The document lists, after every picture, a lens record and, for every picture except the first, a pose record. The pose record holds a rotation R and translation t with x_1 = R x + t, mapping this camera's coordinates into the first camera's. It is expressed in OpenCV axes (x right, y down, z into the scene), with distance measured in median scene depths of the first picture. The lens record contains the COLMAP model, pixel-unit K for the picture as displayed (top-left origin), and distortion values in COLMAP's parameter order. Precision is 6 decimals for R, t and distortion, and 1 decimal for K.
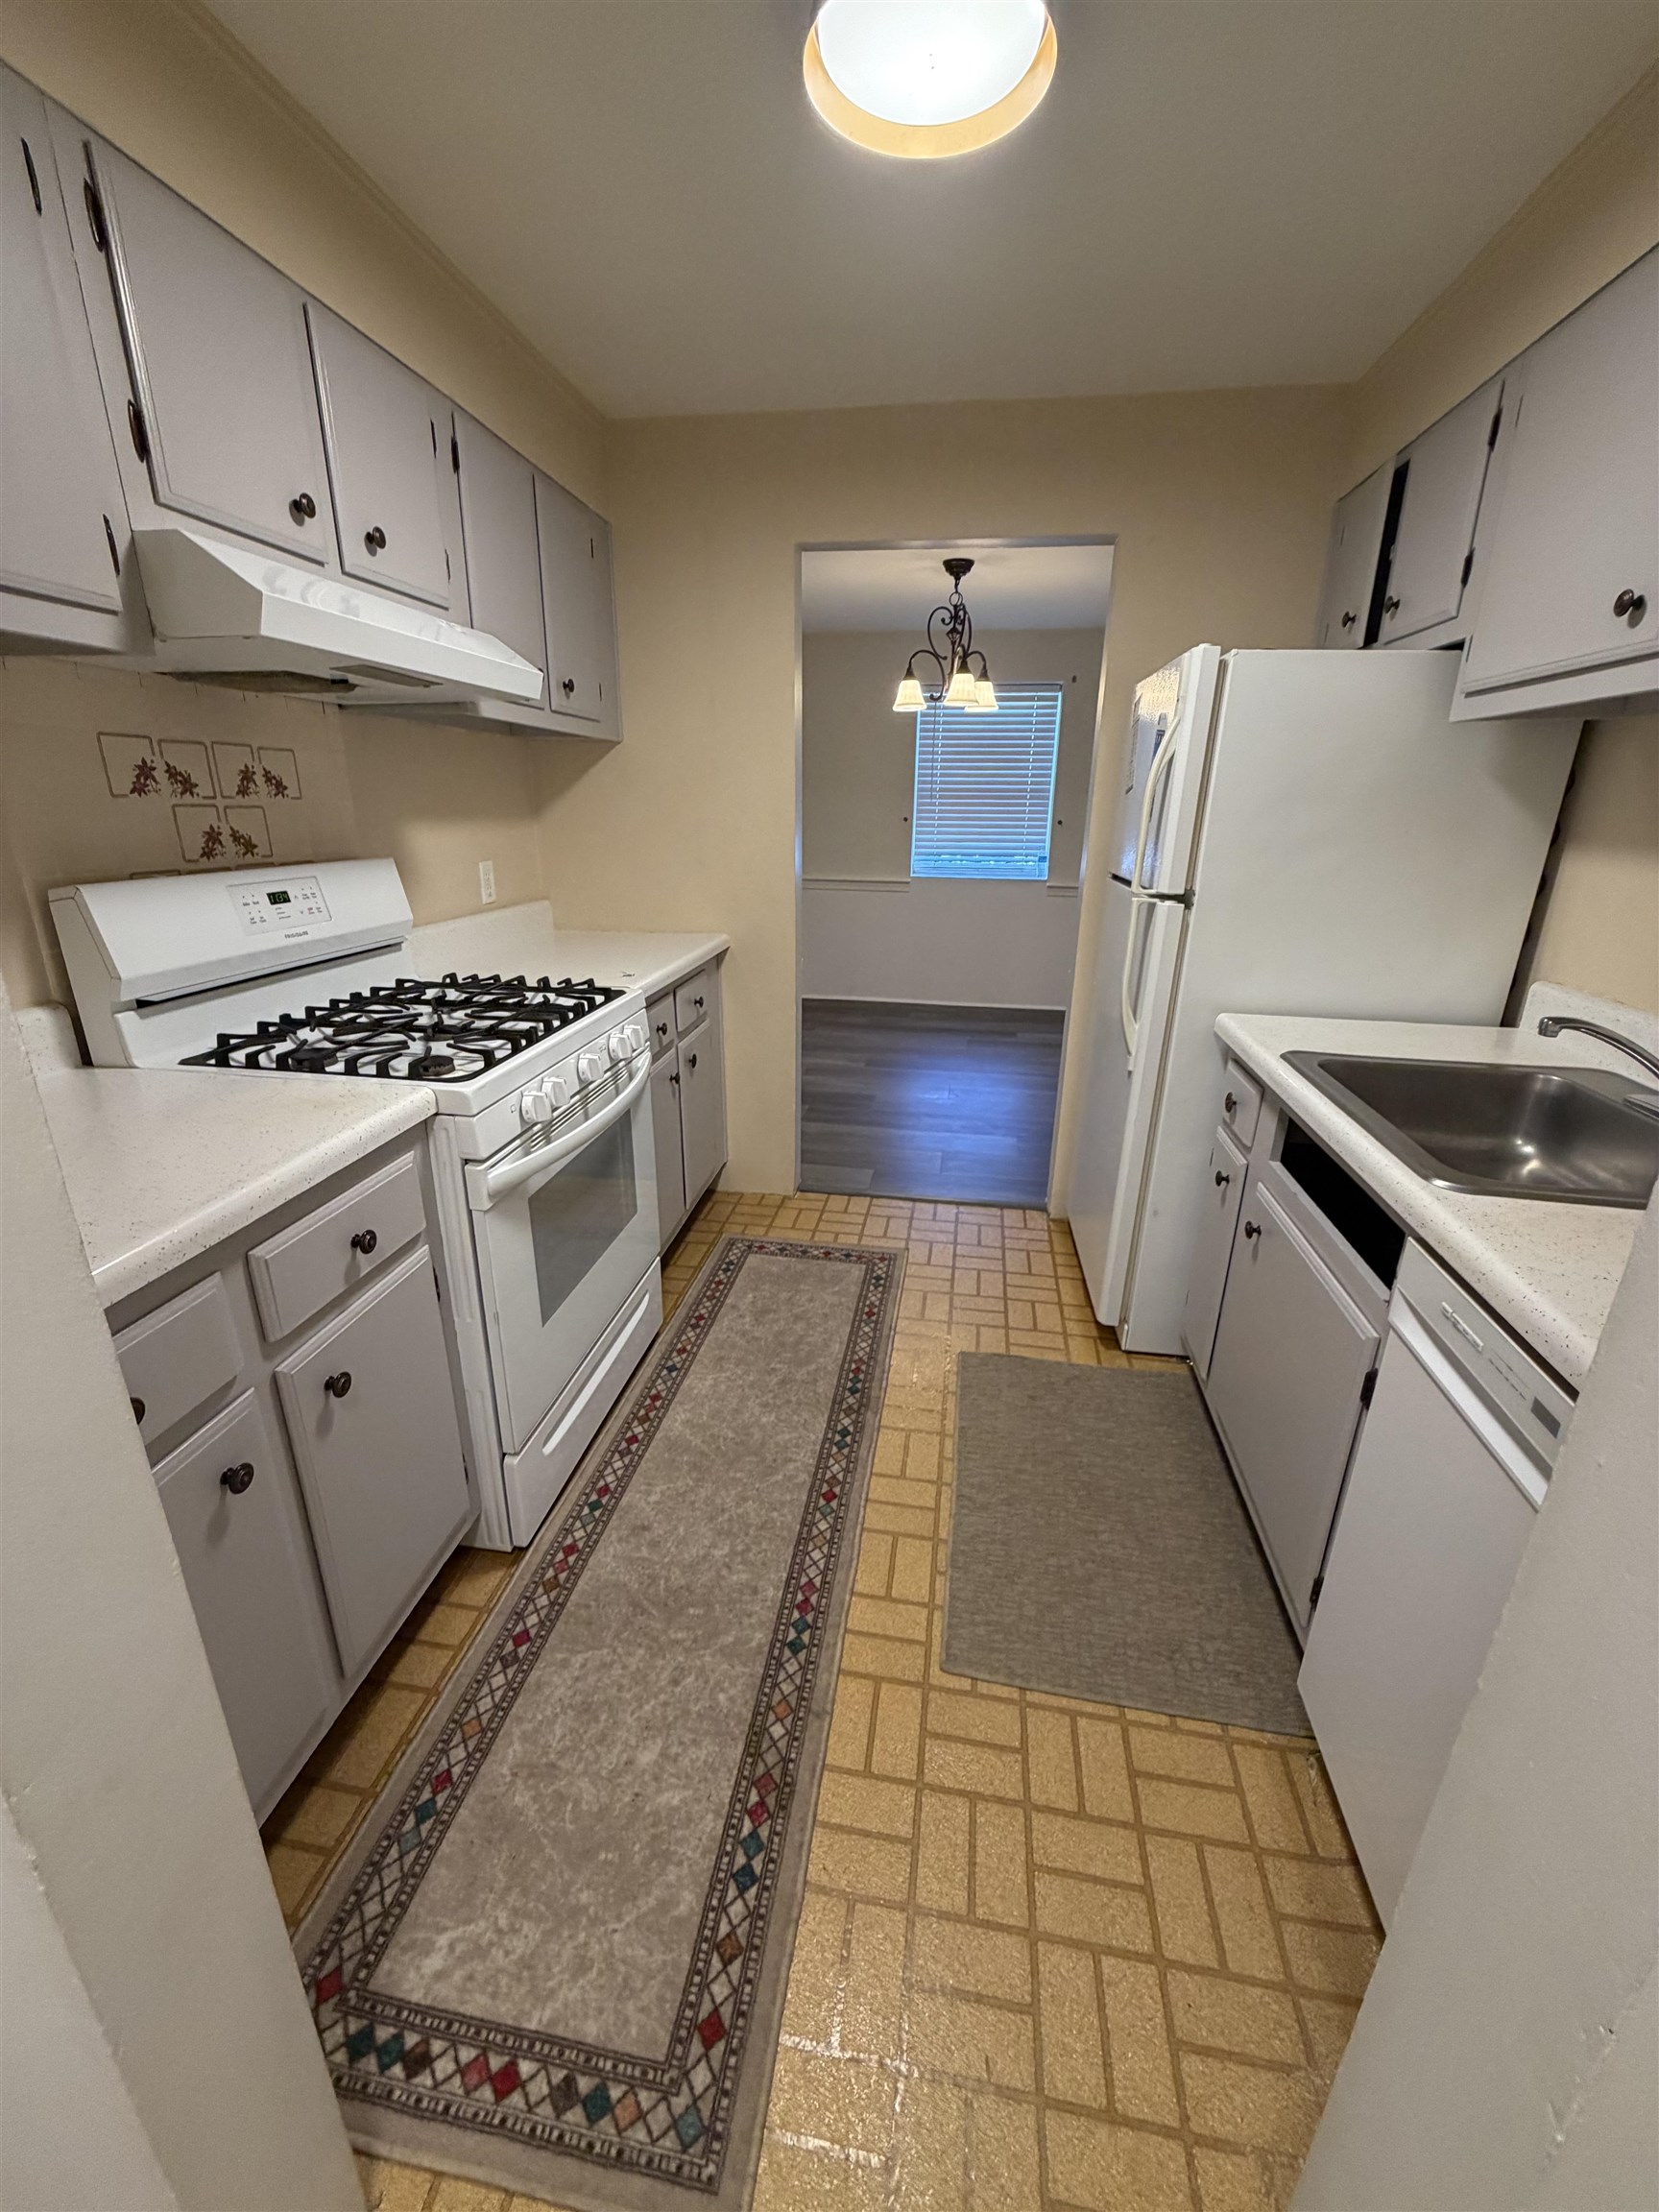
lens RADIAL K [[880.4, 0, 831.8], [0, 880.4, 1098.7], [0, 0, 1]] dist [0.002539, -0.000564]
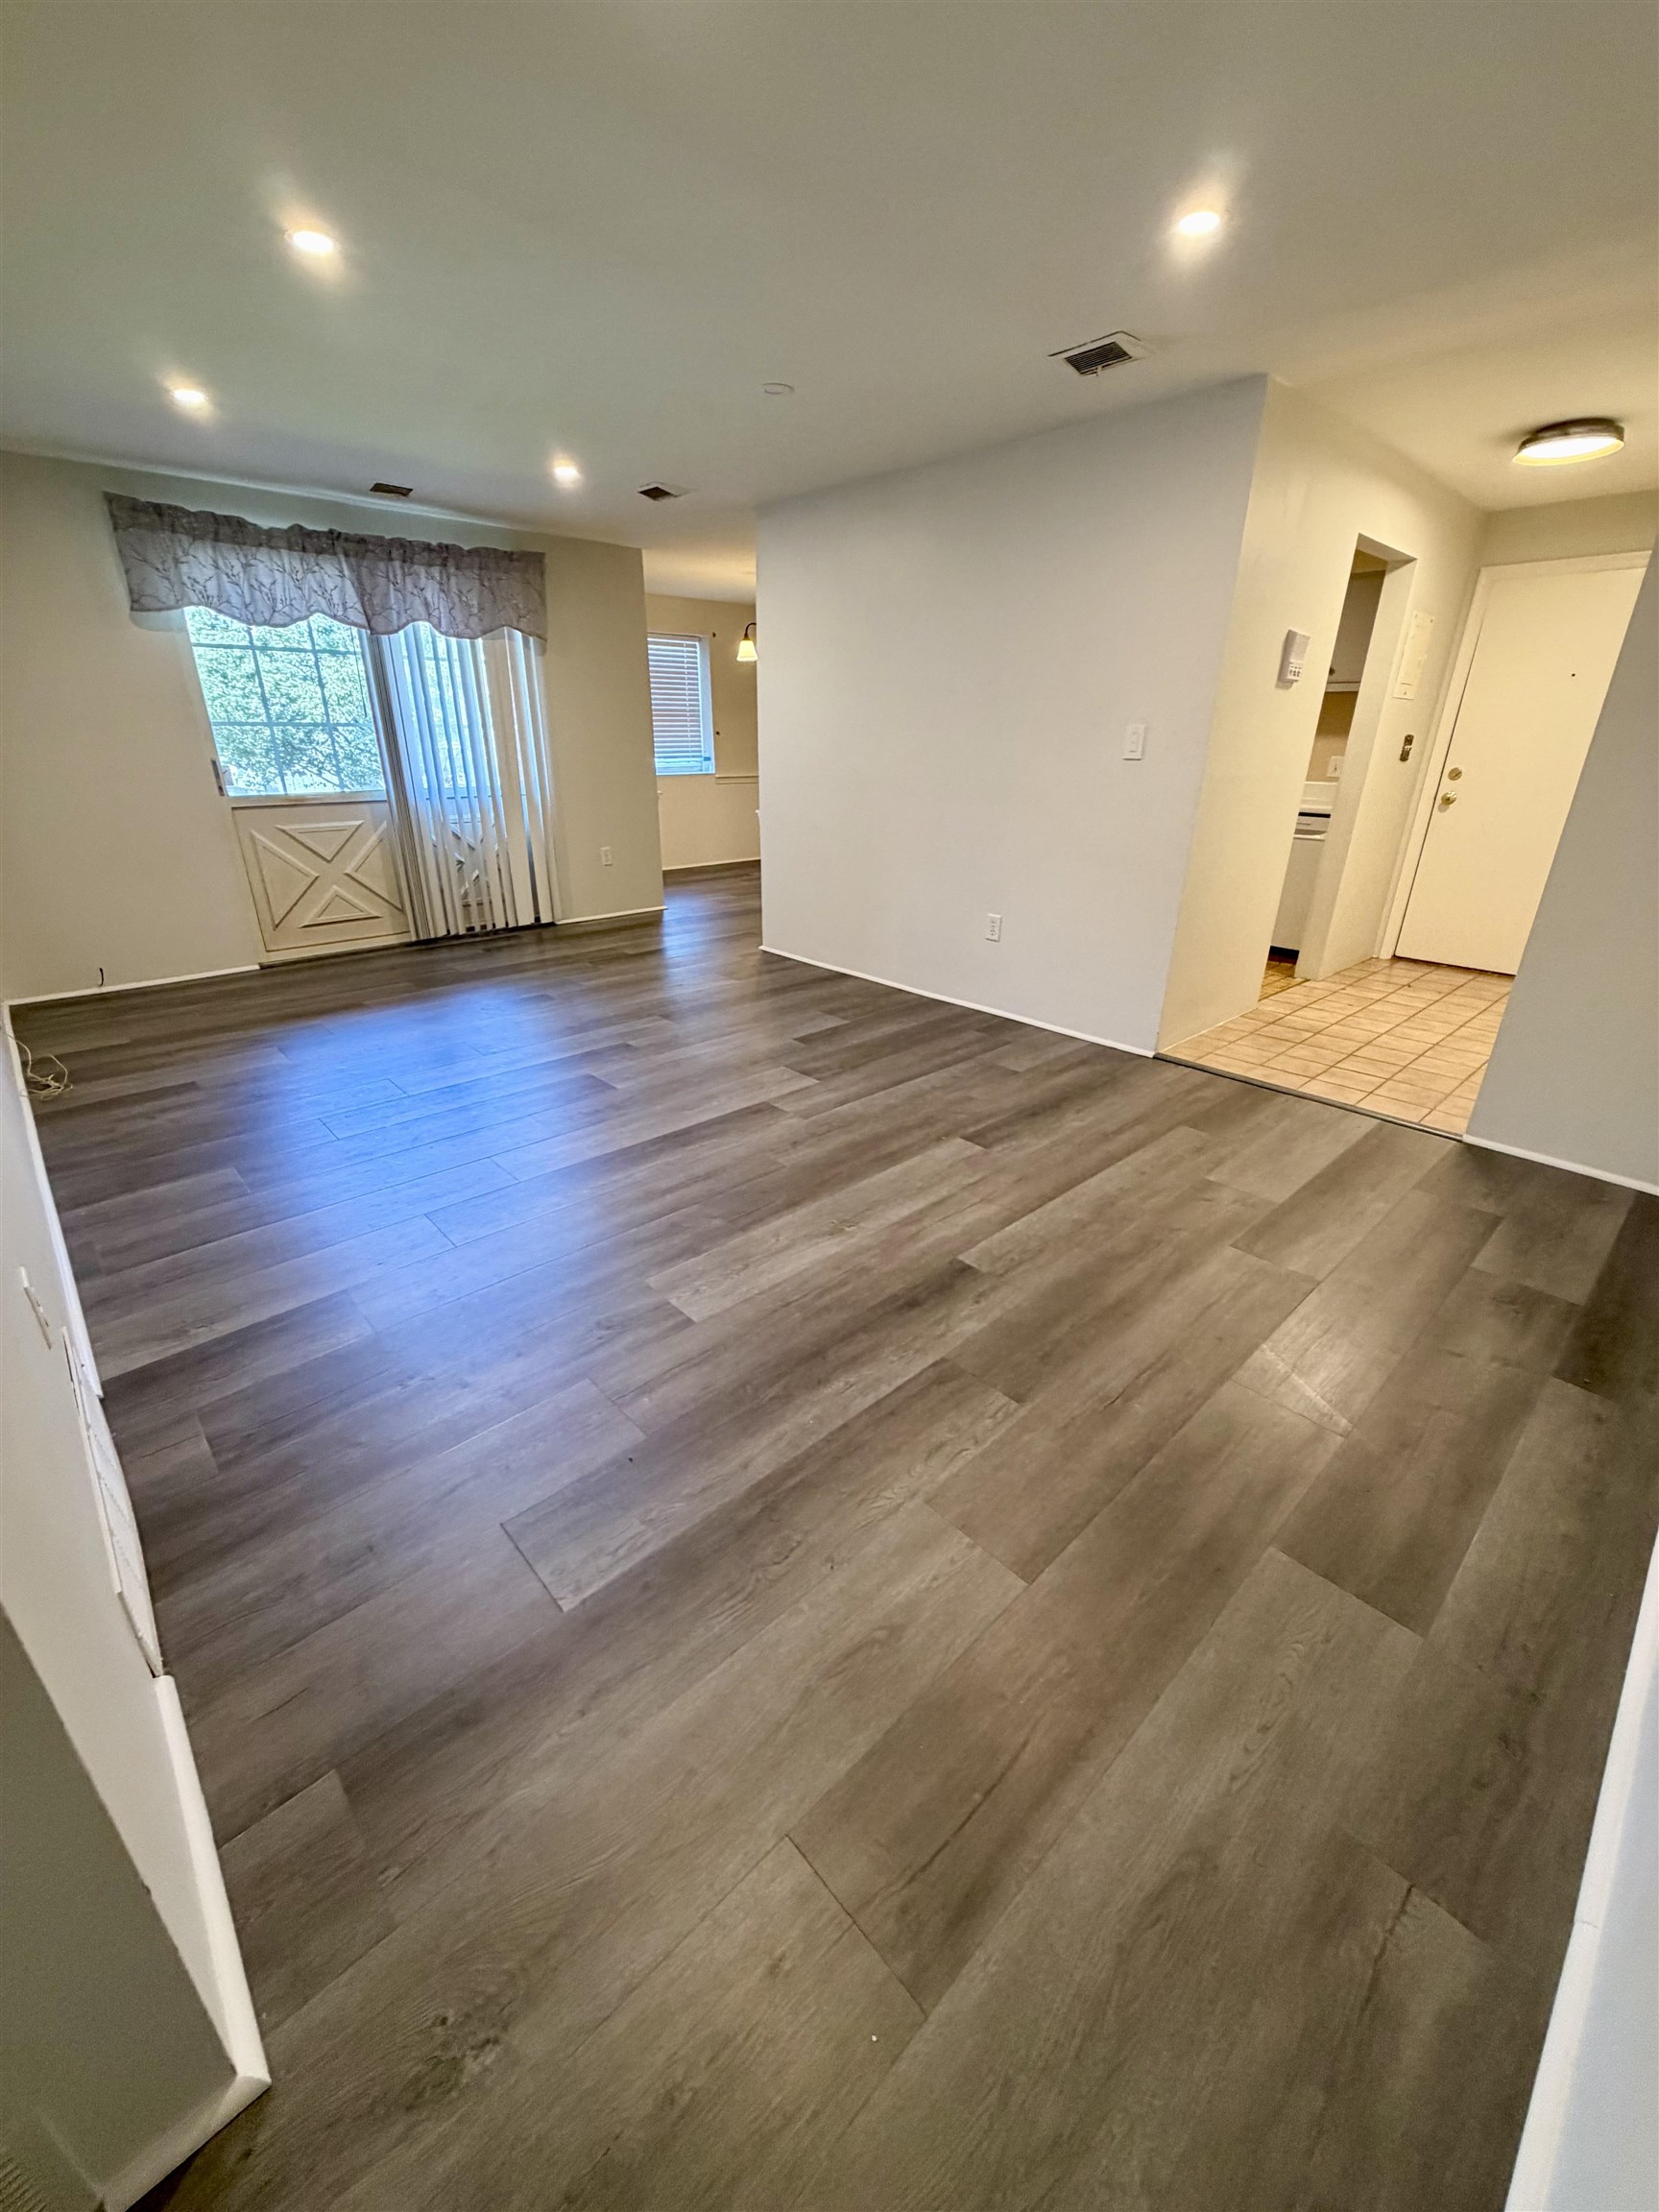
lens RADIAL K [[880.4, 0, 829.0], [0, 880.4, 1102.4], [0, 0, 1]] dist [0.002539, -0.000564]
pose [[0.615339, -0.316511, 0.721927, -3.586136], [0.253488, 0.946653, 0.198975, 0.124445], [-0.746392, 0.060562, 0.662745, -0.382150]]
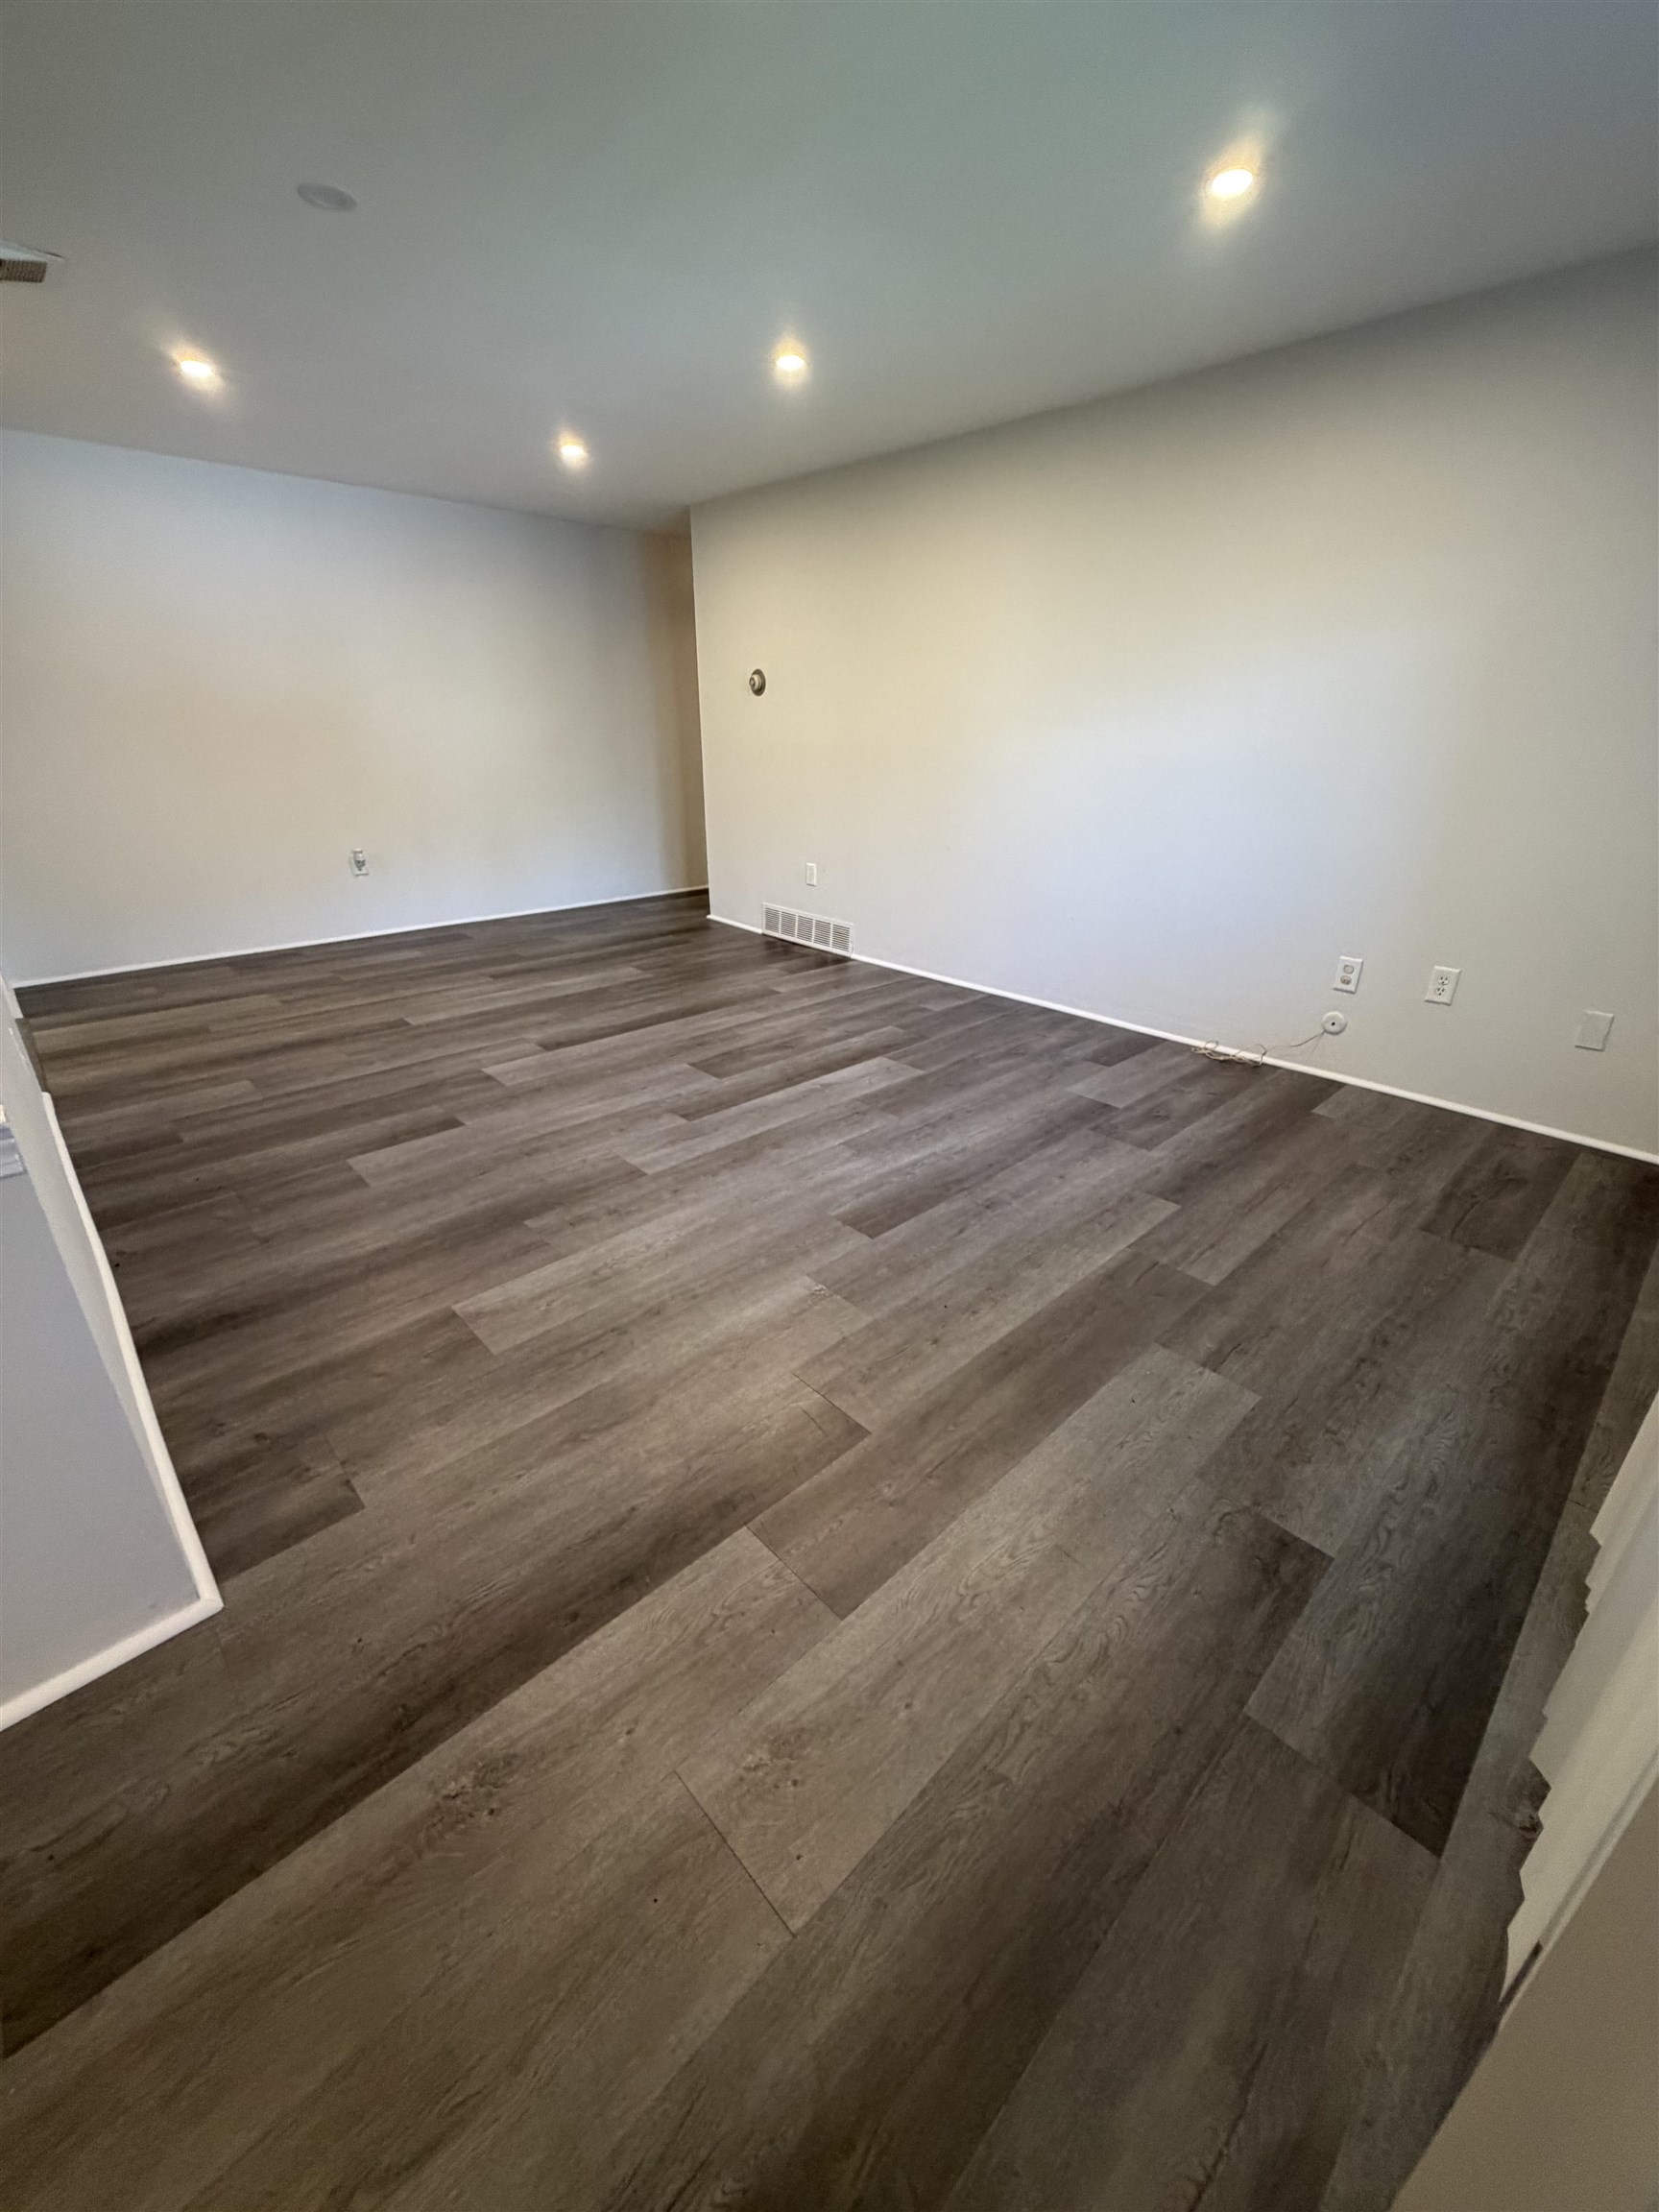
lens RADIAL K [[880.4, 0, 819.8], [0, 880.4, 1102.9], [0, 0, 1]] dist [0.002539, -0.000564]
pose [[-0.613964, 0.301581, -0.729450, -0.630356], [-0.266473, 0.790688, 0.551185, -0.927664], [0.742994, 0.532786, -0.405090, 2.934453]]
